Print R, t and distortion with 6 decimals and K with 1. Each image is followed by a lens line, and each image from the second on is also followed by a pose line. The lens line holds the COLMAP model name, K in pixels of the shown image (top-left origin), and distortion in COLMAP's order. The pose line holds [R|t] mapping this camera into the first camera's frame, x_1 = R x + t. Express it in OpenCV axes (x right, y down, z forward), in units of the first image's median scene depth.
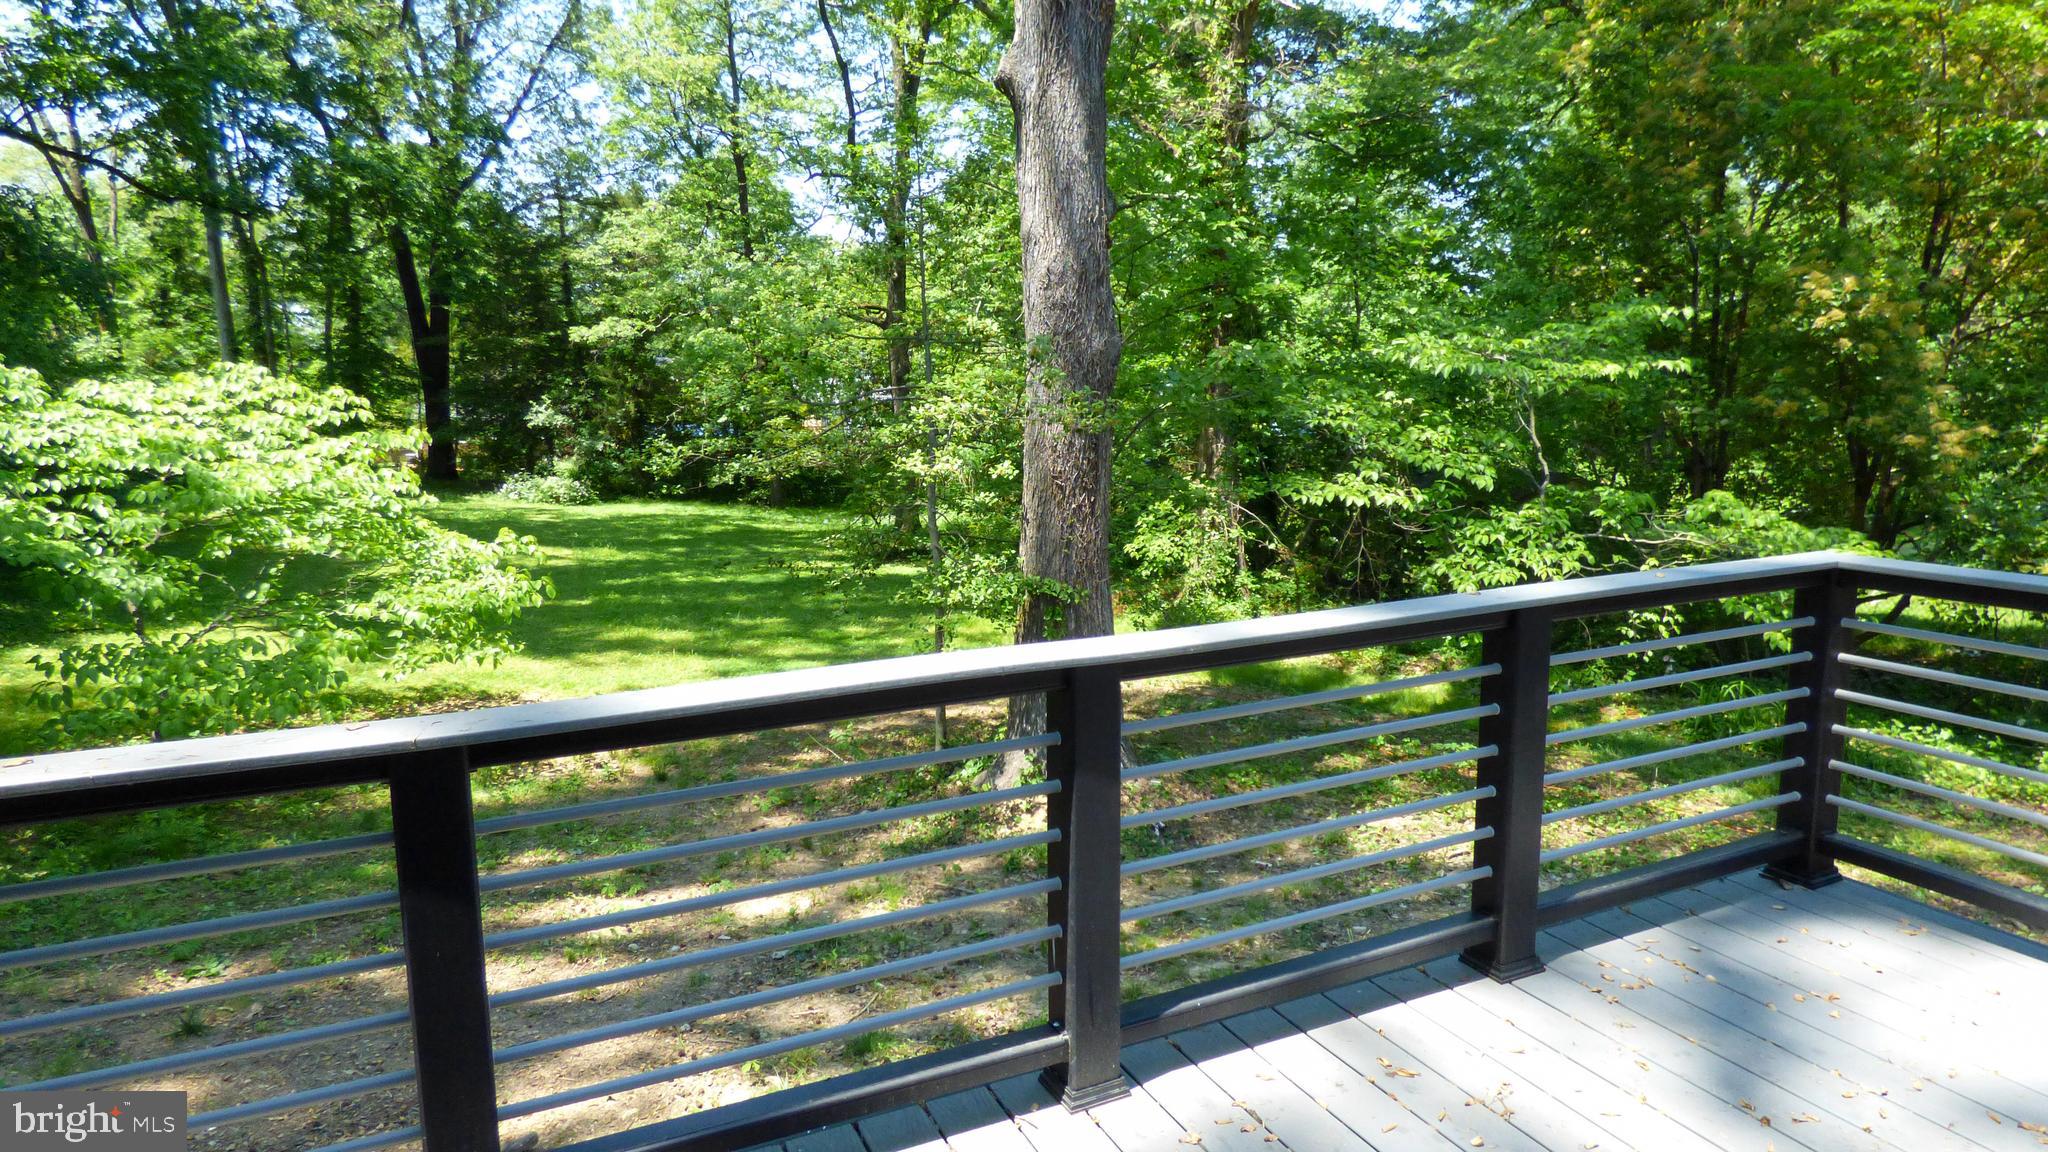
lens RADIAL K [[1221.8, 0, 1028.2], [0, 1221.8, 569.4], [0, 0, 1]] dist [-0.009810, -0.002023]
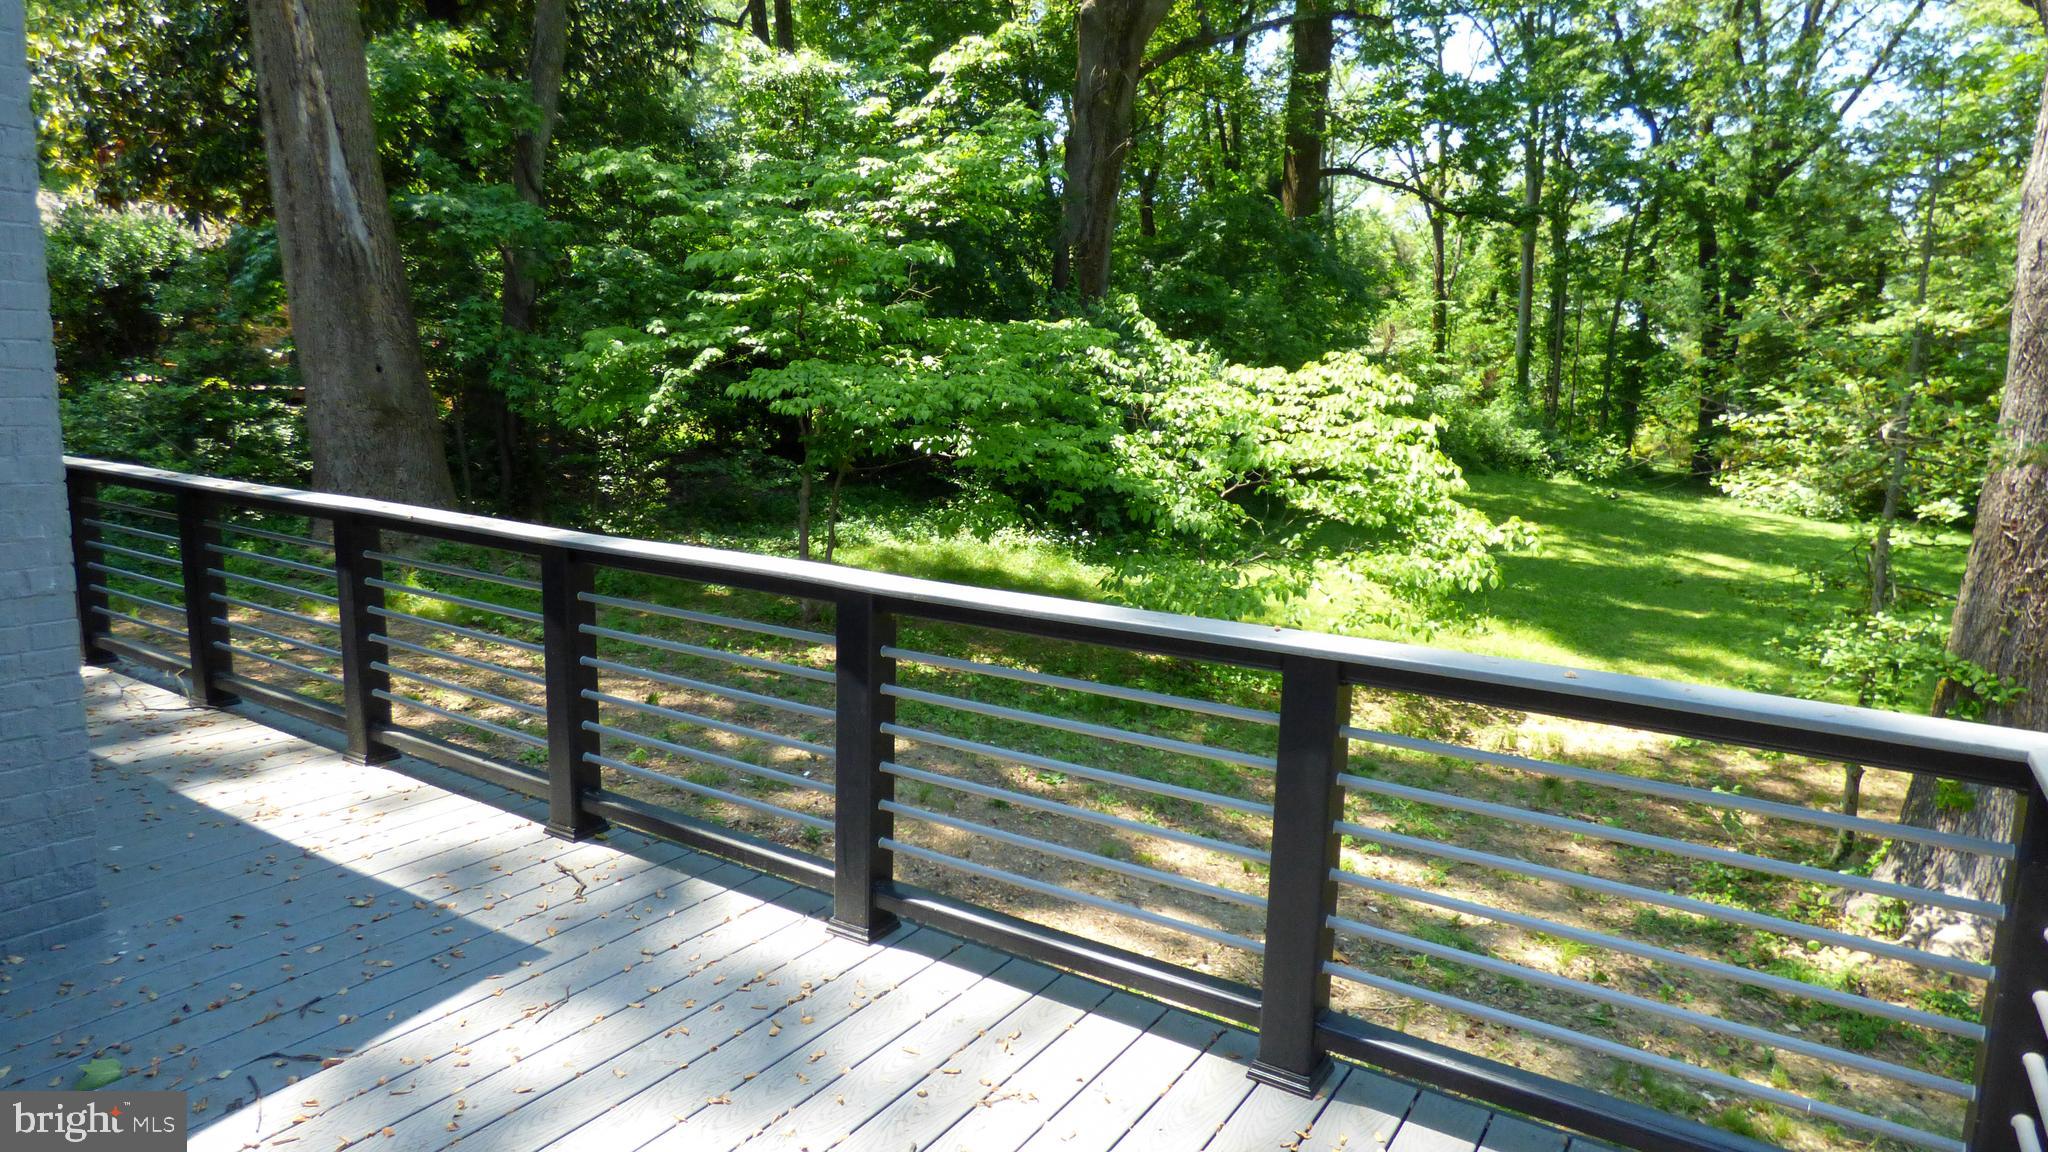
lens RADIAL K [[1221.8, 0, 1028.2], [0, 1221.8, 569.4], [0, 0, 1]] dist [-0.009810, -0.002023]
pose [[0.535946, 0.160154, -0.828922, 0.295740], [-0.157602, 0.983562, 0.088133, -0.021191], [0.829411, 0.083406, 0.552377, 0.108810]]
